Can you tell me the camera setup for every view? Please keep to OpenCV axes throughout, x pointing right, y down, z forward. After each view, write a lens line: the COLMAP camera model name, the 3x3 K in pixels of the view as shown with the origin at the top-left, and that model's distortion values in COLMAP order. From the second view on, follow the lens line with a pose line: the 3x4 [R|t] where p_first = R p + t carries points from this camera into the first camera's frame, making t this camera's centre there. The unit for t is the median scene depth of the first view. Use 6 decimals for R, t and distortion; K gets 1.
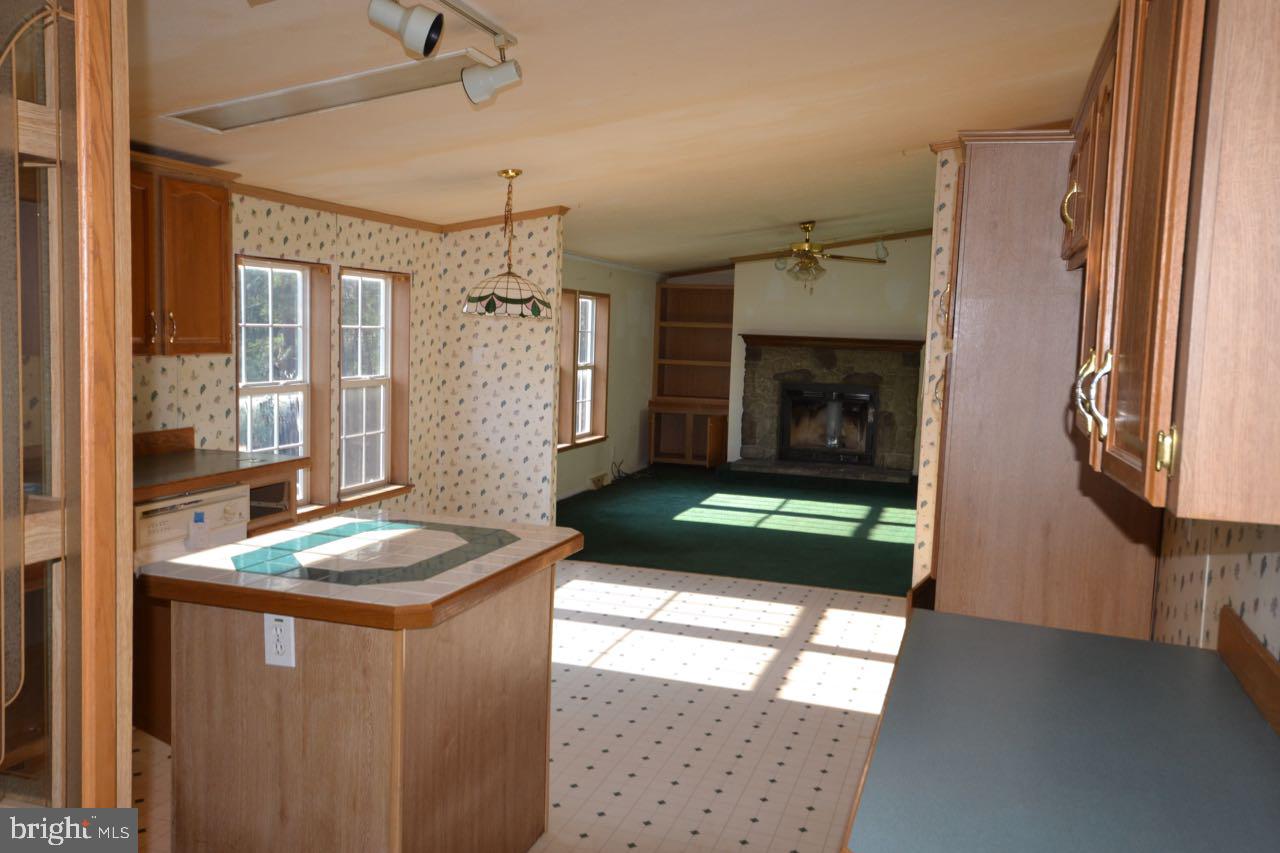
lens RADIAL K [[1037.8, 0, 640.0], [0, 1037.8, 426.5], [0, 0, 1]] dist [-0.044805, 0.002793]
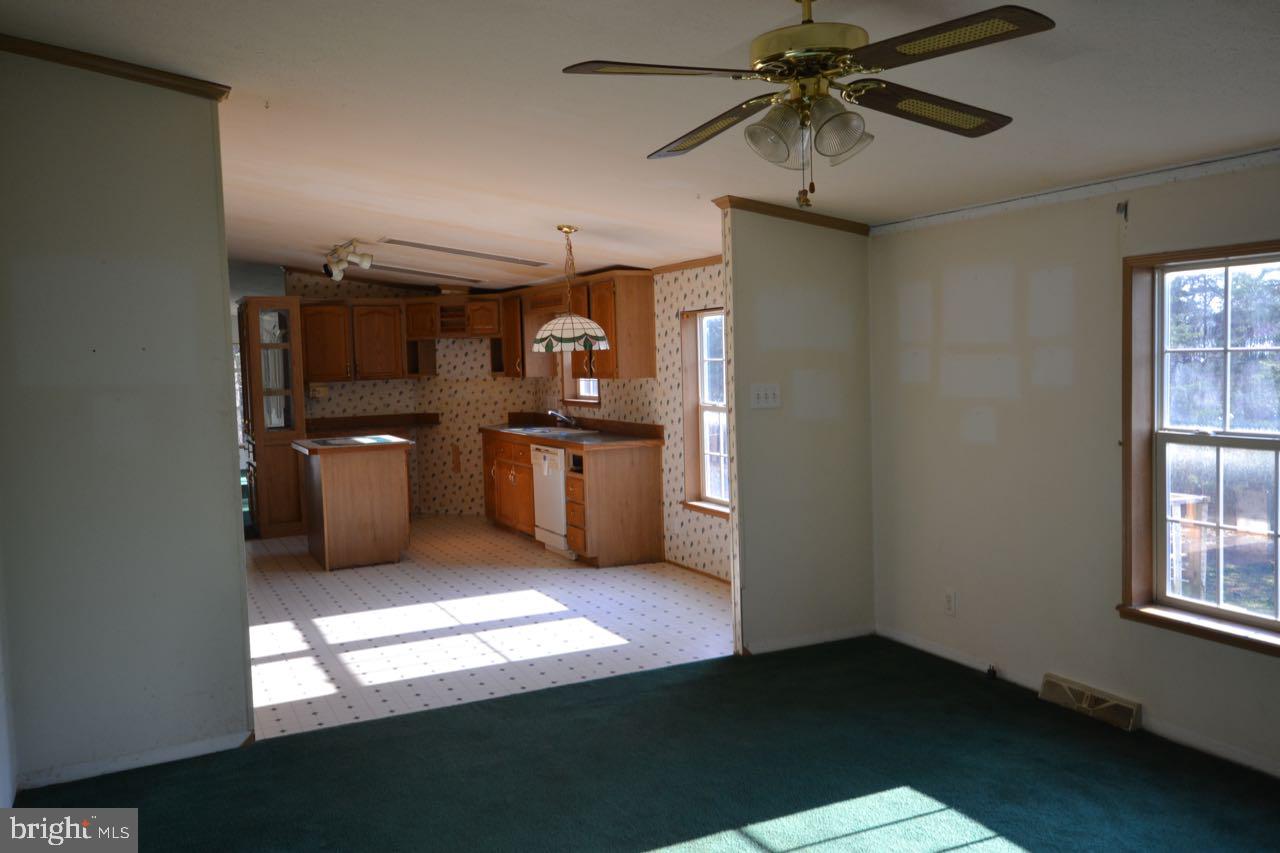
lens RADIAL K [[1037.8, 0, 640.0], [0, 1037.8, 426.5], [0, 0, 1]] dist [-0.044805, 0.002793]
pose [[-0.718251, 0.039538, -0.694659, 0.637620], [-0.056181, 0.991829, 0.114542, -0.162624], [0.693512, 0.121297, -0.710161, 1.919694]]
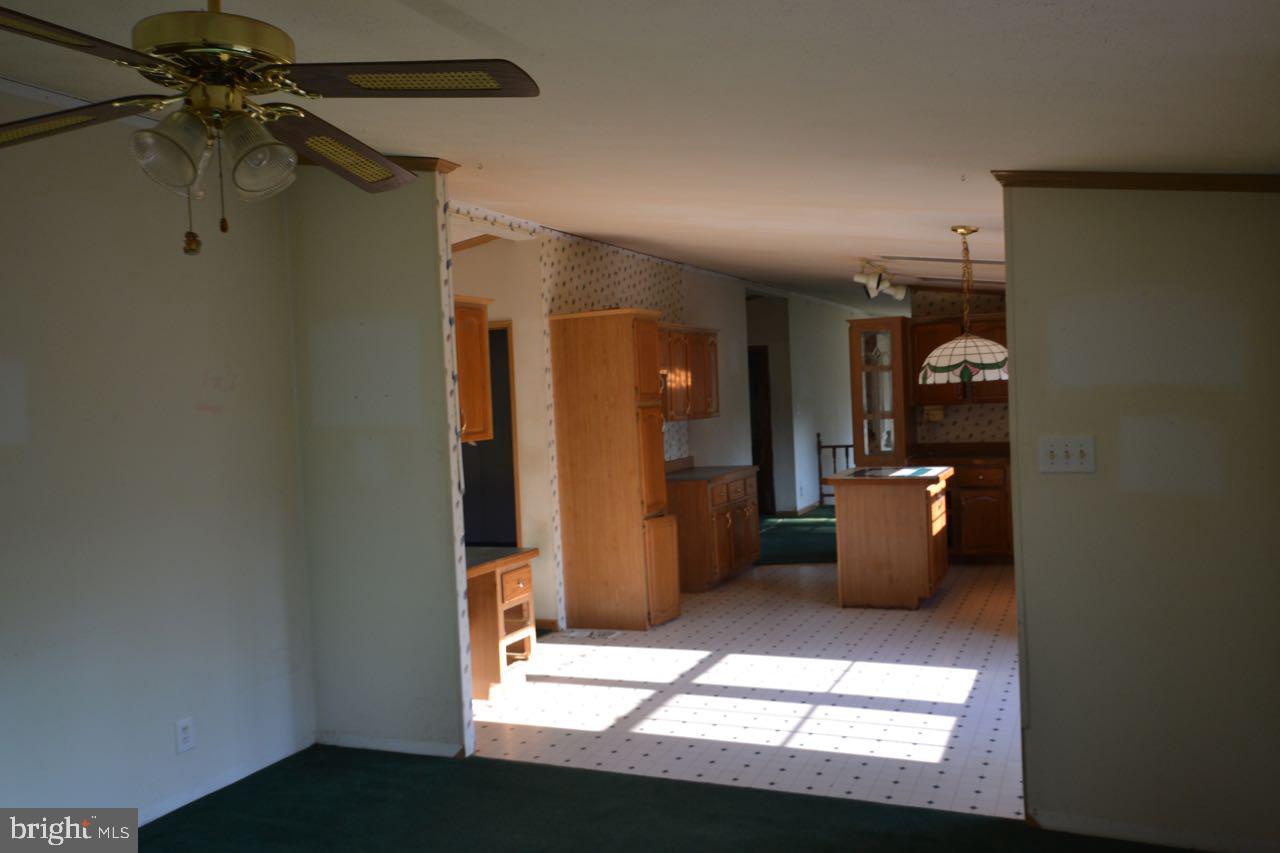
lens RADIAL K [[1036.7, 0, 640.0], [0, 1036.7, 426.5], [0, 0, 1]] dist [-0.002931, 0.000259]
pose [[-0.994851, 0.008188, 0.101014, 0.072066], [0.020931, 0.991842, 0.125742, -0.192687], [-0.099160, 0.127209, -0.986907, 1.983600]]
